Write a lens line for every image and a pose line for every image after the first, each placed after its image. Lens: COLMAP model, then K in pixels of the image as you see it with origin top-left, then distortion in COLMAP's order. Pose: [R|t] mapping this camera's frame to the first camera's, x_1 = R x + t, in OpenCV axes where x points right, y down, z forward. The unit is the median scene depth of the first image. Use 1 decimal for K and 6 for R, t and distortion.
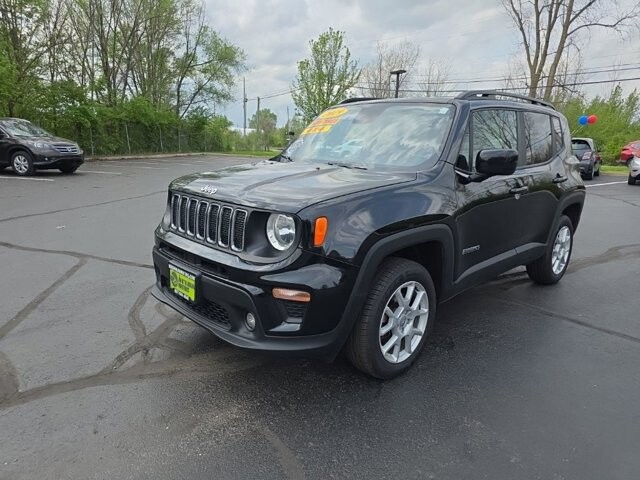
lens RADIAL K [[440.6, 0, 317.4], [0, 440.6, 261.6], [0, 0, 1]] dist [0.018548, -0.007778]
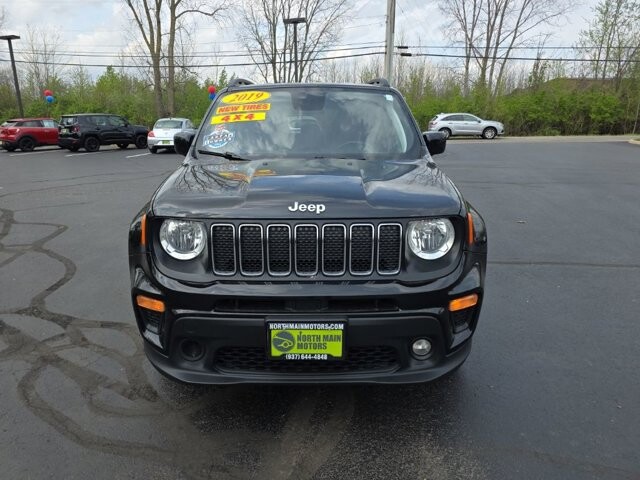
lens RADIAL K [[440.6, 0, 313.7], [0, 440.6, 260.3], [0, 0, 1]] dist [0.018548, -0.007778]
pose [[0.687180, -0.243757, 0.684373, -0.714427], [0.214157, 0.968138, 0.129792, -0.160357], [-0.694205, 0.057373, 0.717487, 0.438277]]
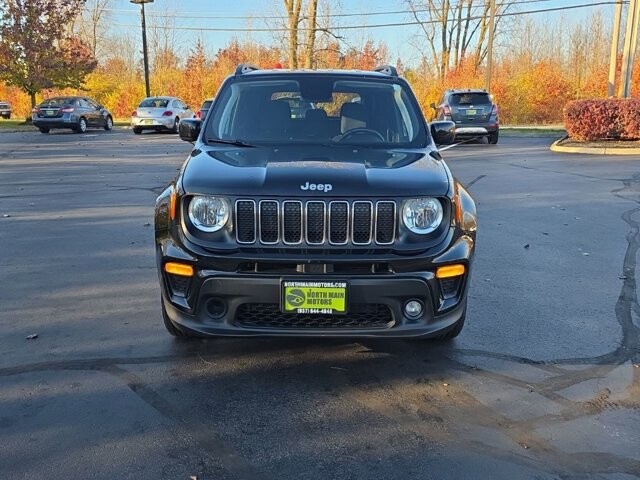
lens RADIAL K [[588.3, 0, 313.6], [0, 588.3, 241.6], [0, 0, 1]] dist [0.002545, 0.002015]
pose [[0.690811, -0.188419, 0.698053, -1.022521], [0.201725, 0.977338, 0.064172, -0.124129], [-0.694325, 0.096484, 0.713165, 0.163390]]
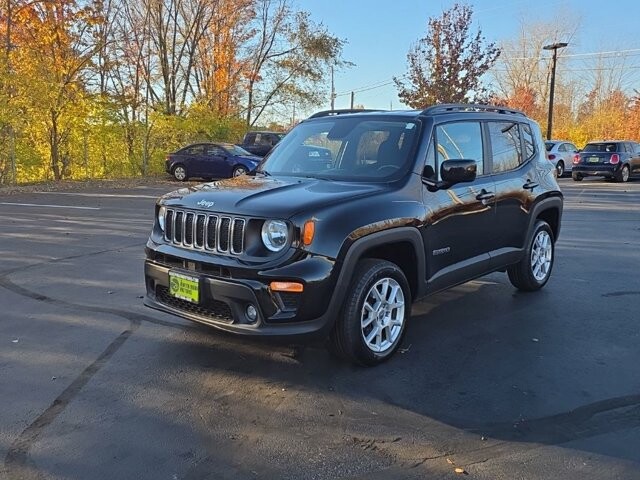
lens RADIAL K [[588.3, 0, 320.3], [0, 588.3, 238.2], [0, 0, 1]] dist [0.002545, 0.002015]
pose [[0.995982, -0.041490, 0.079364, -0.071815], [0.049983, 0.992870, -0.108219, 0.097523], [-0.074308, 0.111751, 0.990954, -0.480703]]
